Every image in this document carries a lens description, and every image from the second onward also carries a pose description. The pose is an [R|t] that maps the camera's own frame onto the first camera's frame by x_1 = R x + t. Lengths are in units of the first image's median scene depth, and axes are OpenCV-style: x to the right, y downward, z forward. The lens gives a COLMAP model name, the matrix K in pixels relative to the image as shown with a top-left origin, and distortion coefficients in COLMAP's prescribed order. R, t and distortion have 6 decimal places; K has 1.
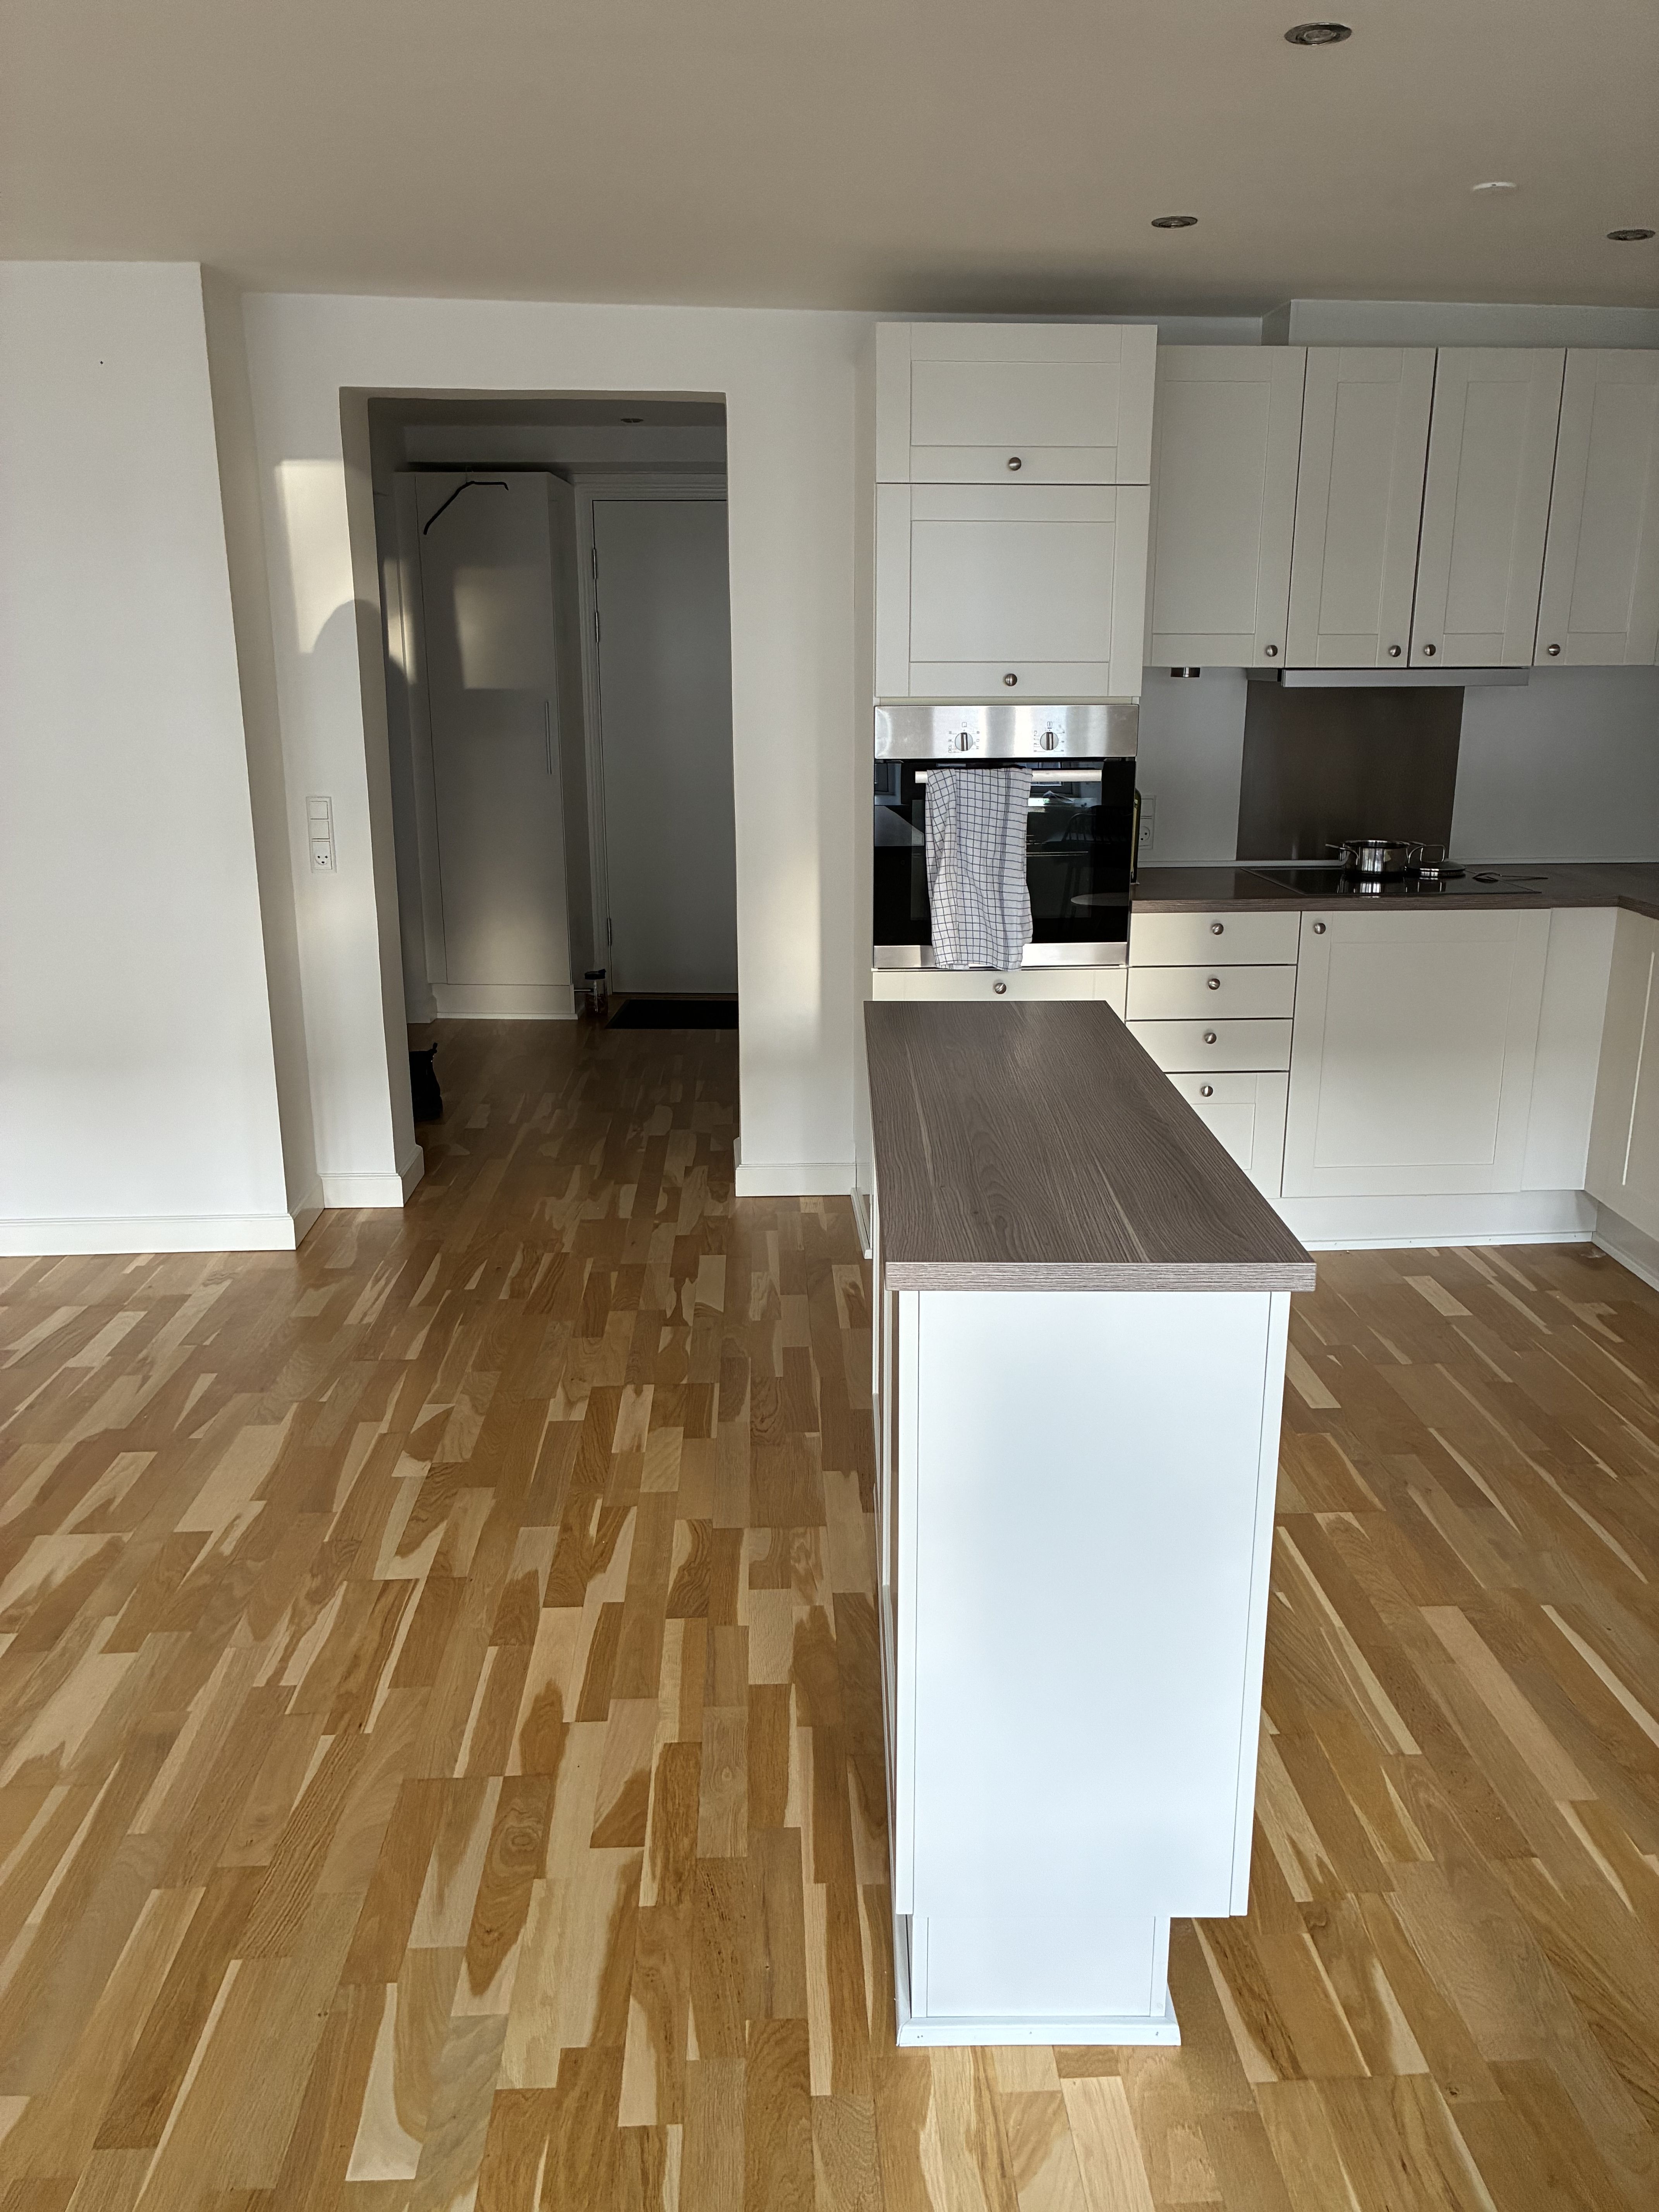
lens RADIAL K [[1670.1, 0, 826.1], [0, 1670.1, 1111.4], [0, 0, 1]] dist [0.017294, -0.019565]
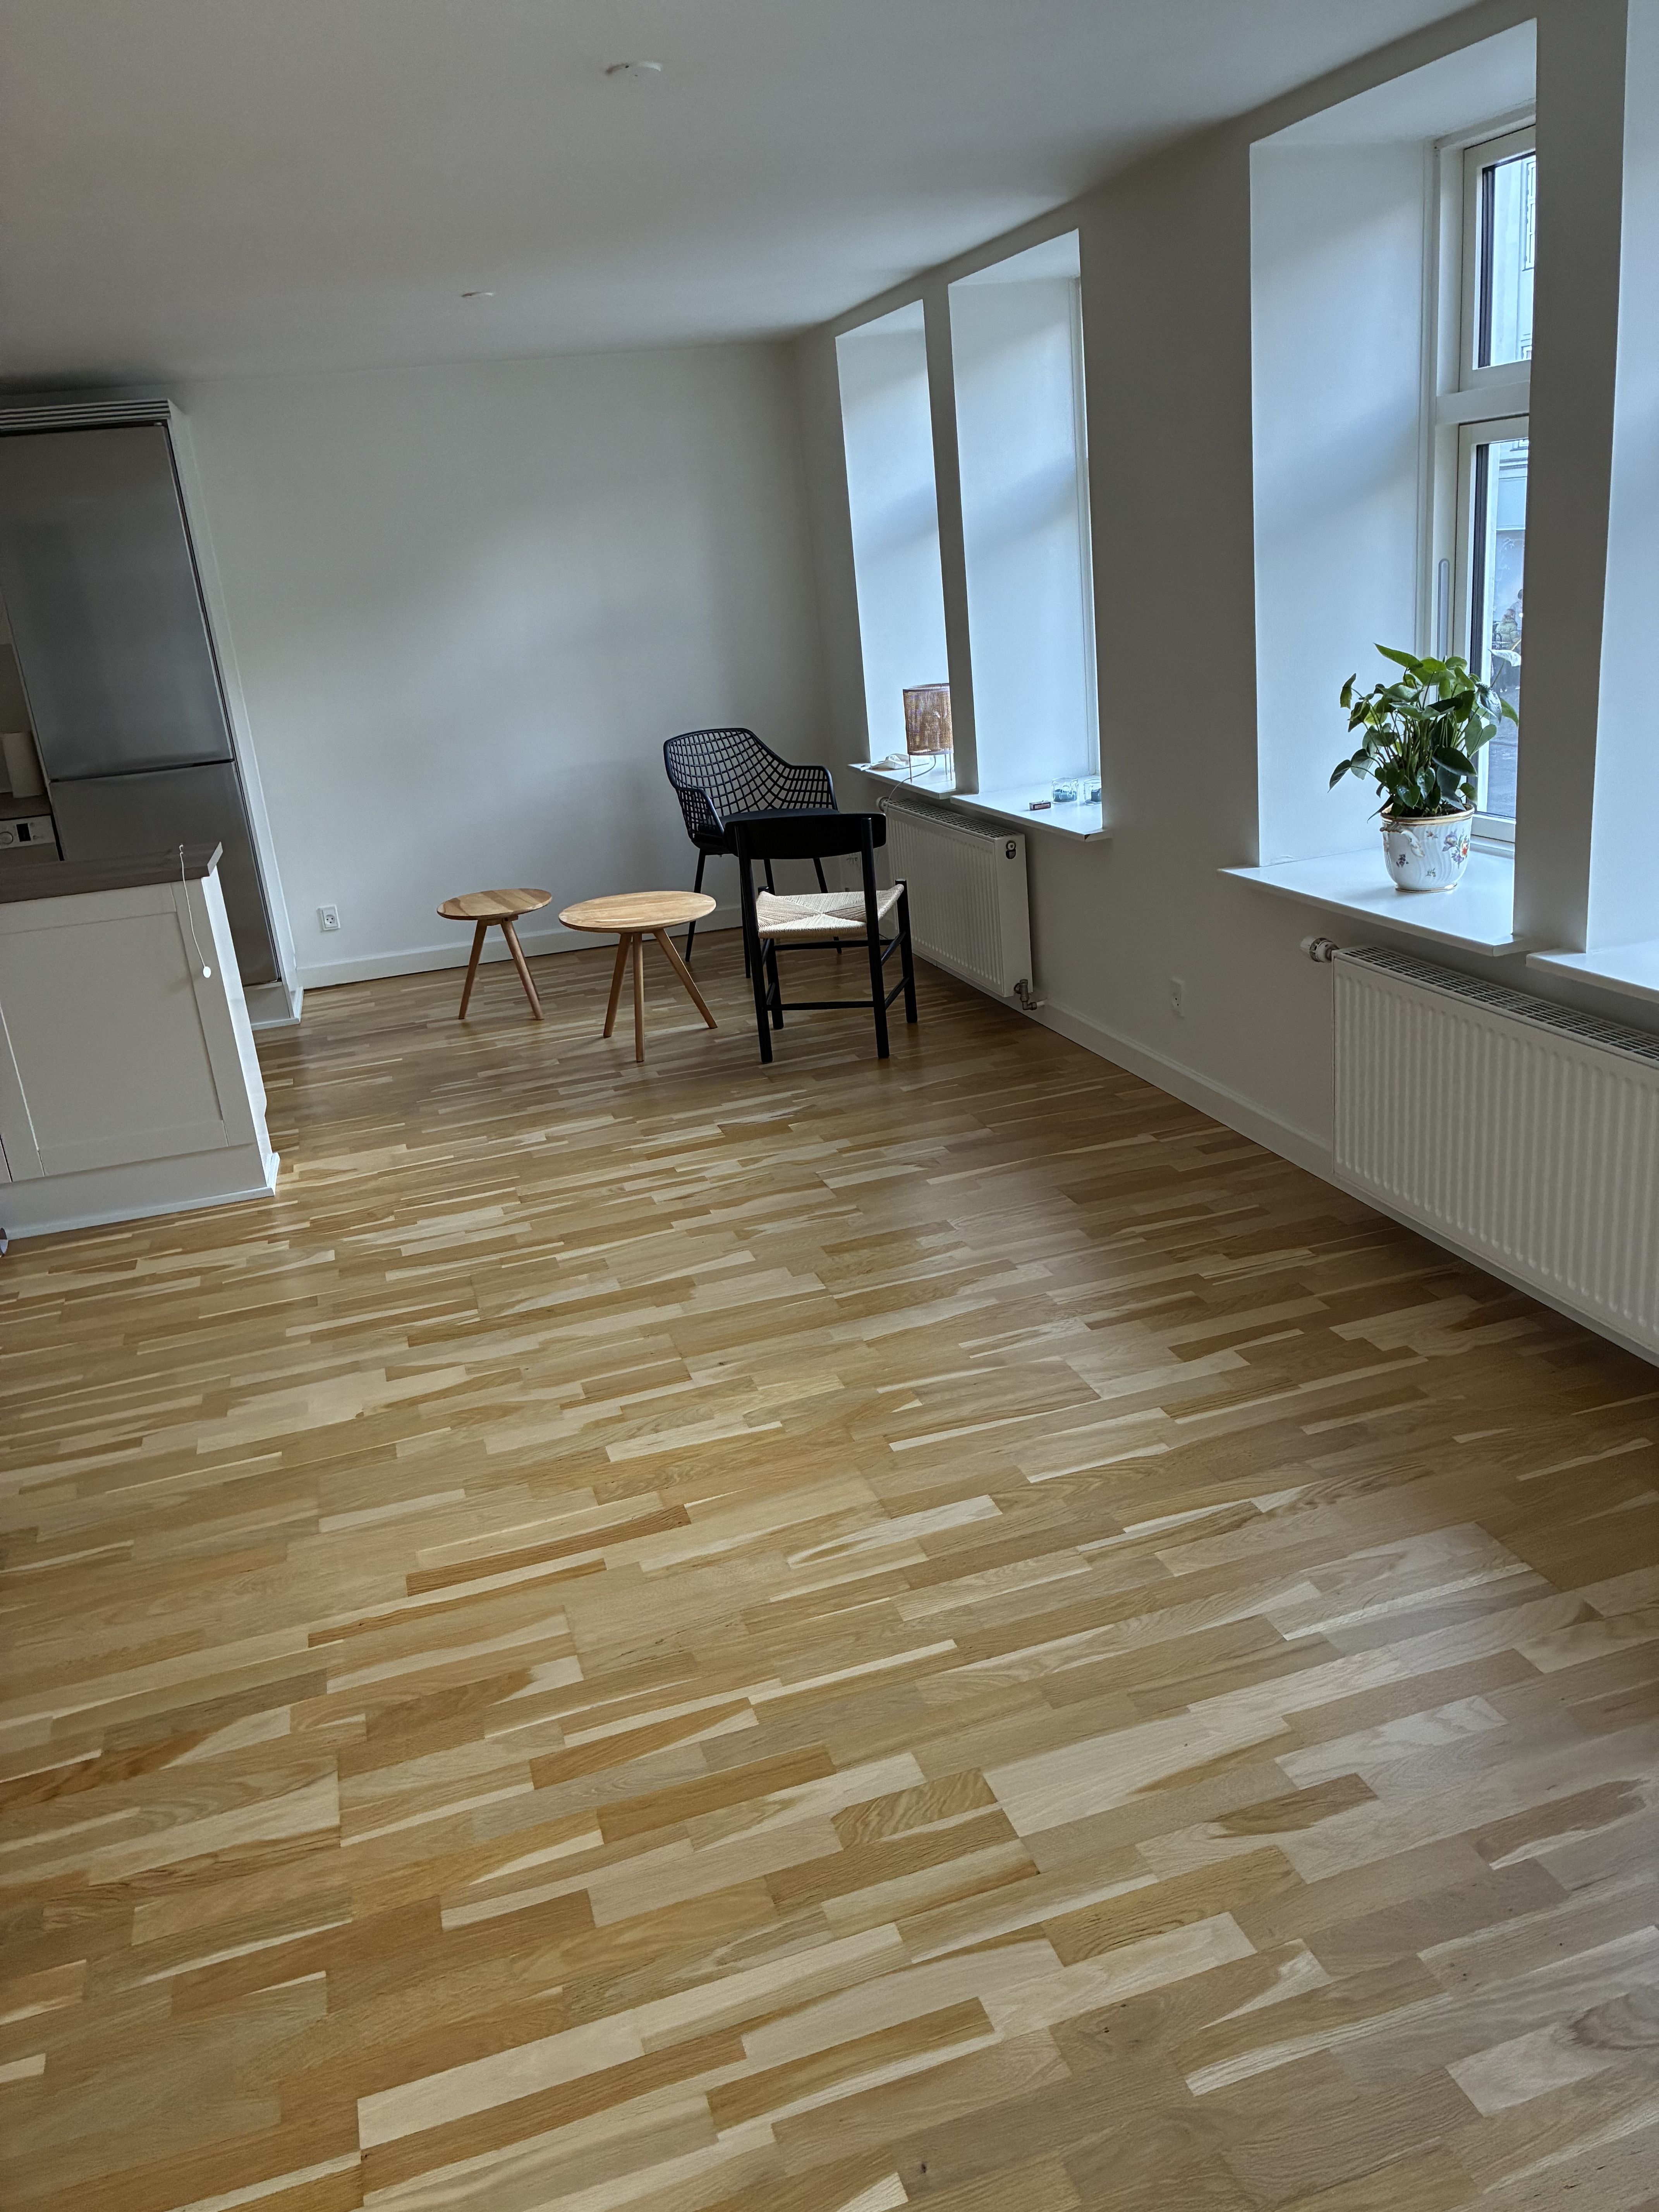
lens RADIAL K [[1670.1, 0, 847.2], [0, 1670.1, 1102.5], [0, 0, 1]] dist [0.017294, -0.019565]
pose [[-0.254679, -0.292039, 0.921874, -1.566225], [0.336154, 0.867121, 0.367561, -0.122469], [-0.906719, 0.403502, -0.122667, 0.308789]]
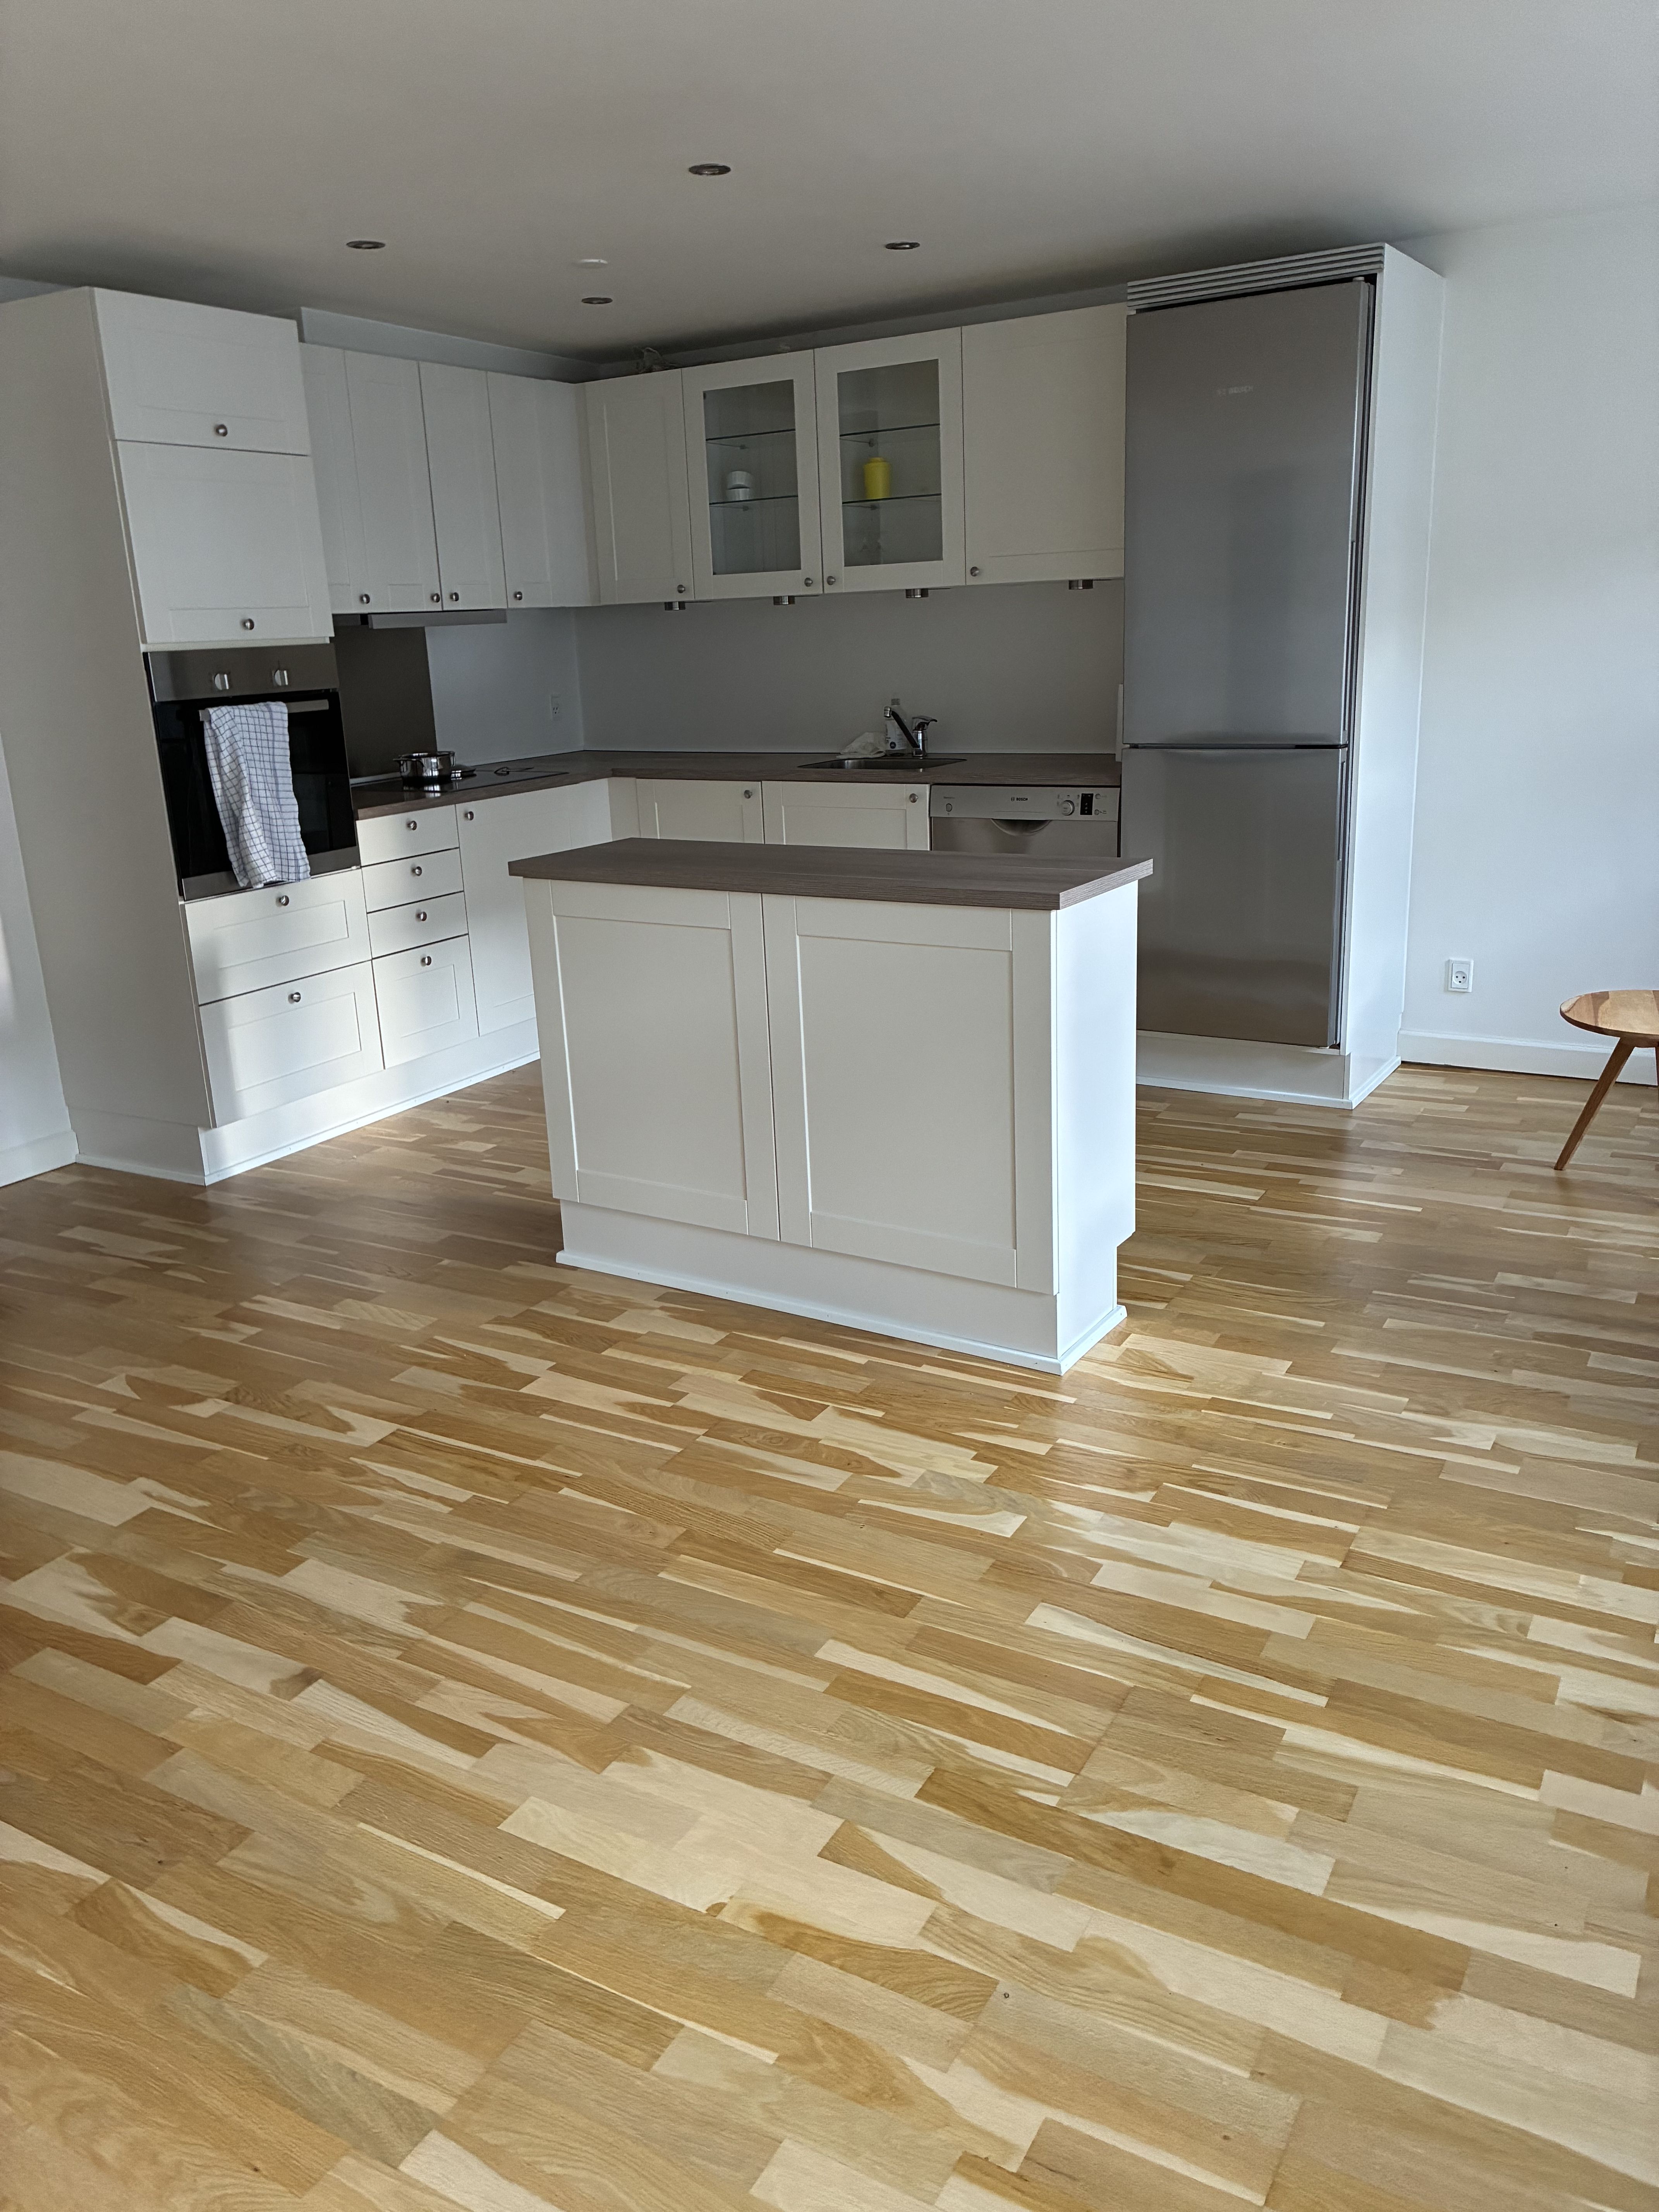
lens RADIAL K [[1670.1, 0, 830.2], [0, 1670.1, 1101.2], [0, 0, 1]] dist [0.017294, -0.019565]
pose [[0.544371, -0.256977, 0.798513, -0.885740], [0.260220, 0.956692, 0.130483, 0.004390], [-0.797463, 0.136758, 0.587666, 0.096944]]
